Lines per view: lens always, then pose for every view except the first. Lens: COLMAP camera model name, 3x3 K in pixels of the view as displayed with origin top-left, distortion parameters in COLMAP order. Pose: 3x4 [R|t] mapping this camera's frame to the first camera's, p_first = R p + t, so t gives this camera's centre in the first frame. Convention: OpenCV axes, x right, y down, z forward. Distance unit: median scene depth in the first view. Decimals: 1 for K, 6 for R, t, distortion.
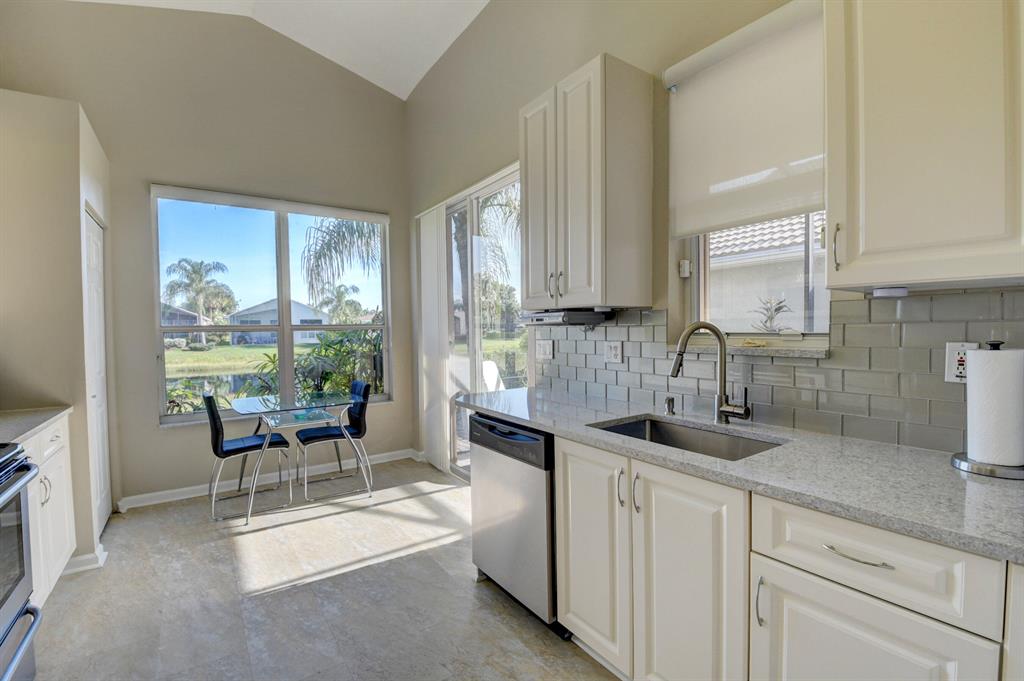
lens RADIAL K [[448.9, 0, 509.0], [0, 448.9, 341.7], [0, 0, 1]] dist [0.018959, -0.028909]
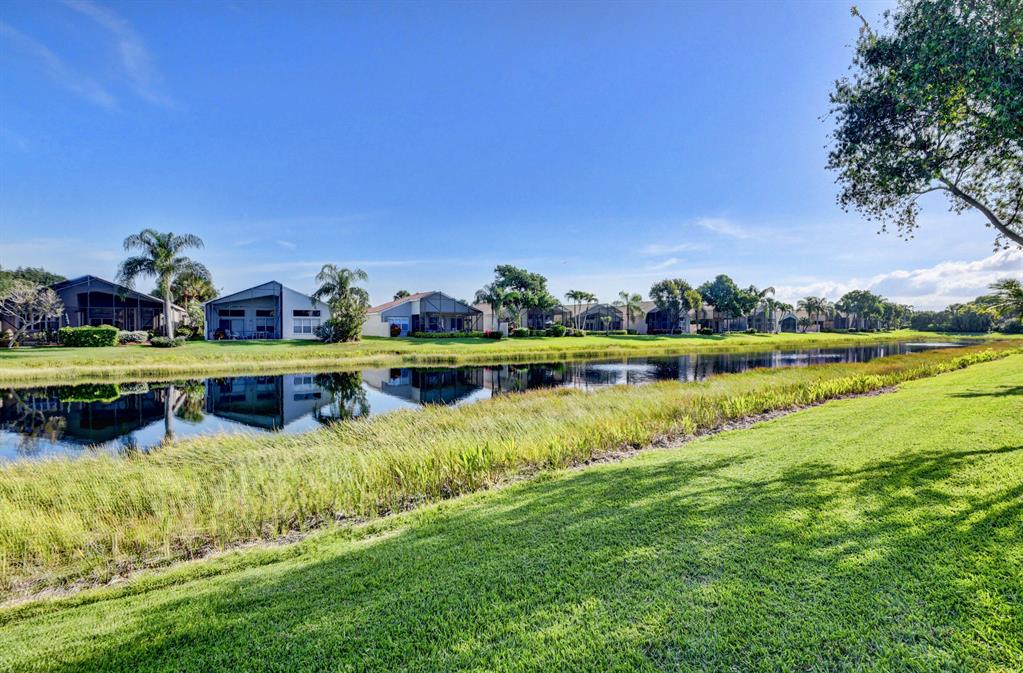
lens RADIAL K [[465.6, 0, 524.7], [0, 465.6, 332.9], [0, 0, 1]] dist [0.000331, -0.021859]
pose [[0.999081, 0.015037, 0.040128, -2.865785], [-0.014383, 0.999760, -0.016530, -0.002417], [-0.040367, 0.015938, 0.999058, 5.205634]]
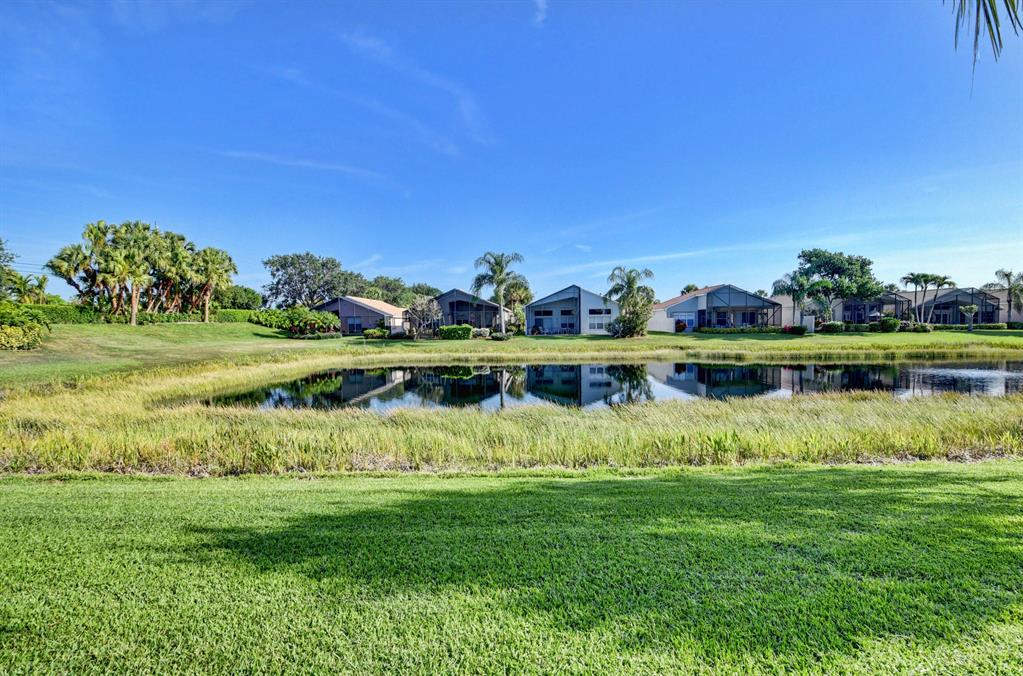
lens RADIAL K [[448.5, 0, 508.5], [0, 448.5, 339.2], [0, 0, 1]] dist [0.018959, -0.028909]
pose [[0.825292, 0.023336, -0.564225, -2.604501], [-0.015807, 0.999709, 0.018226, -0.038107], [0.564486, -0.006123, 0.825420, 4.704584]]
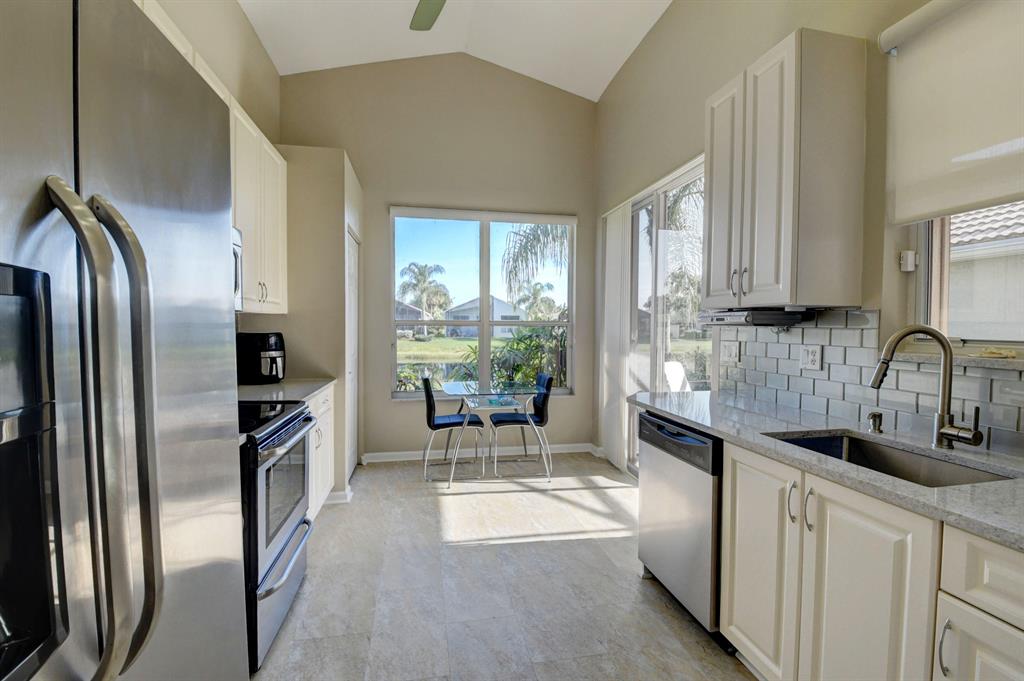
lens RADIAL K [[457.8, 0, 512.0], [0, 457.8, 340.5], [0, 0, 1]] dist [0.021218, -0.024203]
pose [[0.916980, 0.032724, -0.397590, 0.035217], [-0.031728, 0.999455, 0.009085, 0.000349], [0.397671, 0.004284, 0.917518, -0.042484]]
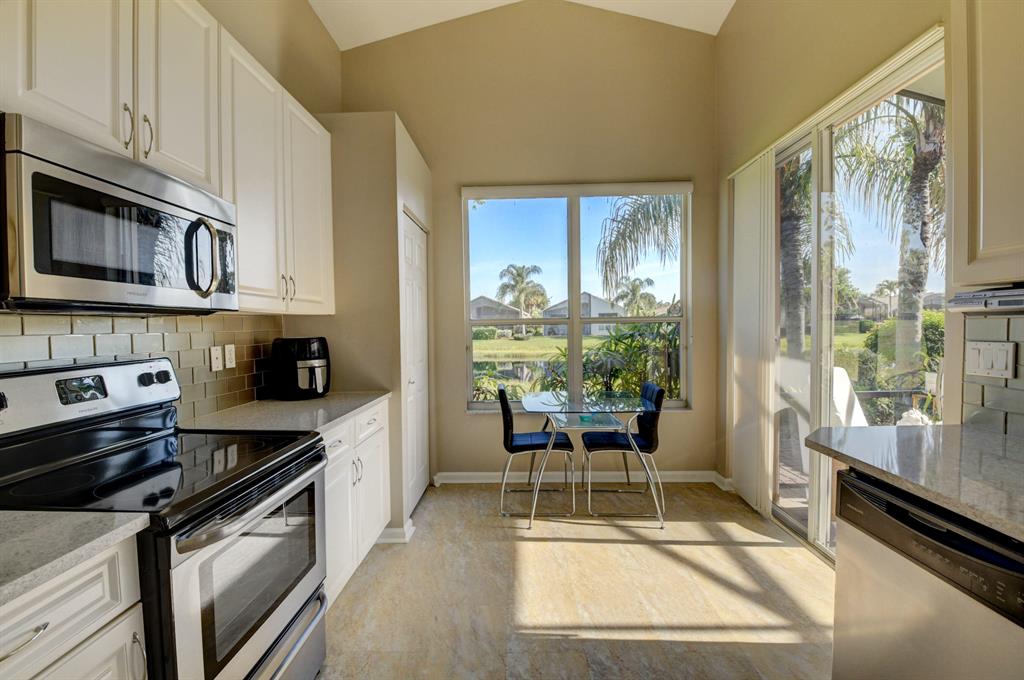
lens RADIAL K [[448.9, 0, 509.0], [0, 448.9, 341.2], [0, 0, 1]] dist [0.018959, -0.028909]
pose [[0.807489, 0.023584, -0.589410, -0.061712], [-0.014878, 0.999697, 0.019618, -0.004749], [0.589694, -0.007072, 0.807596, 0.189449]]
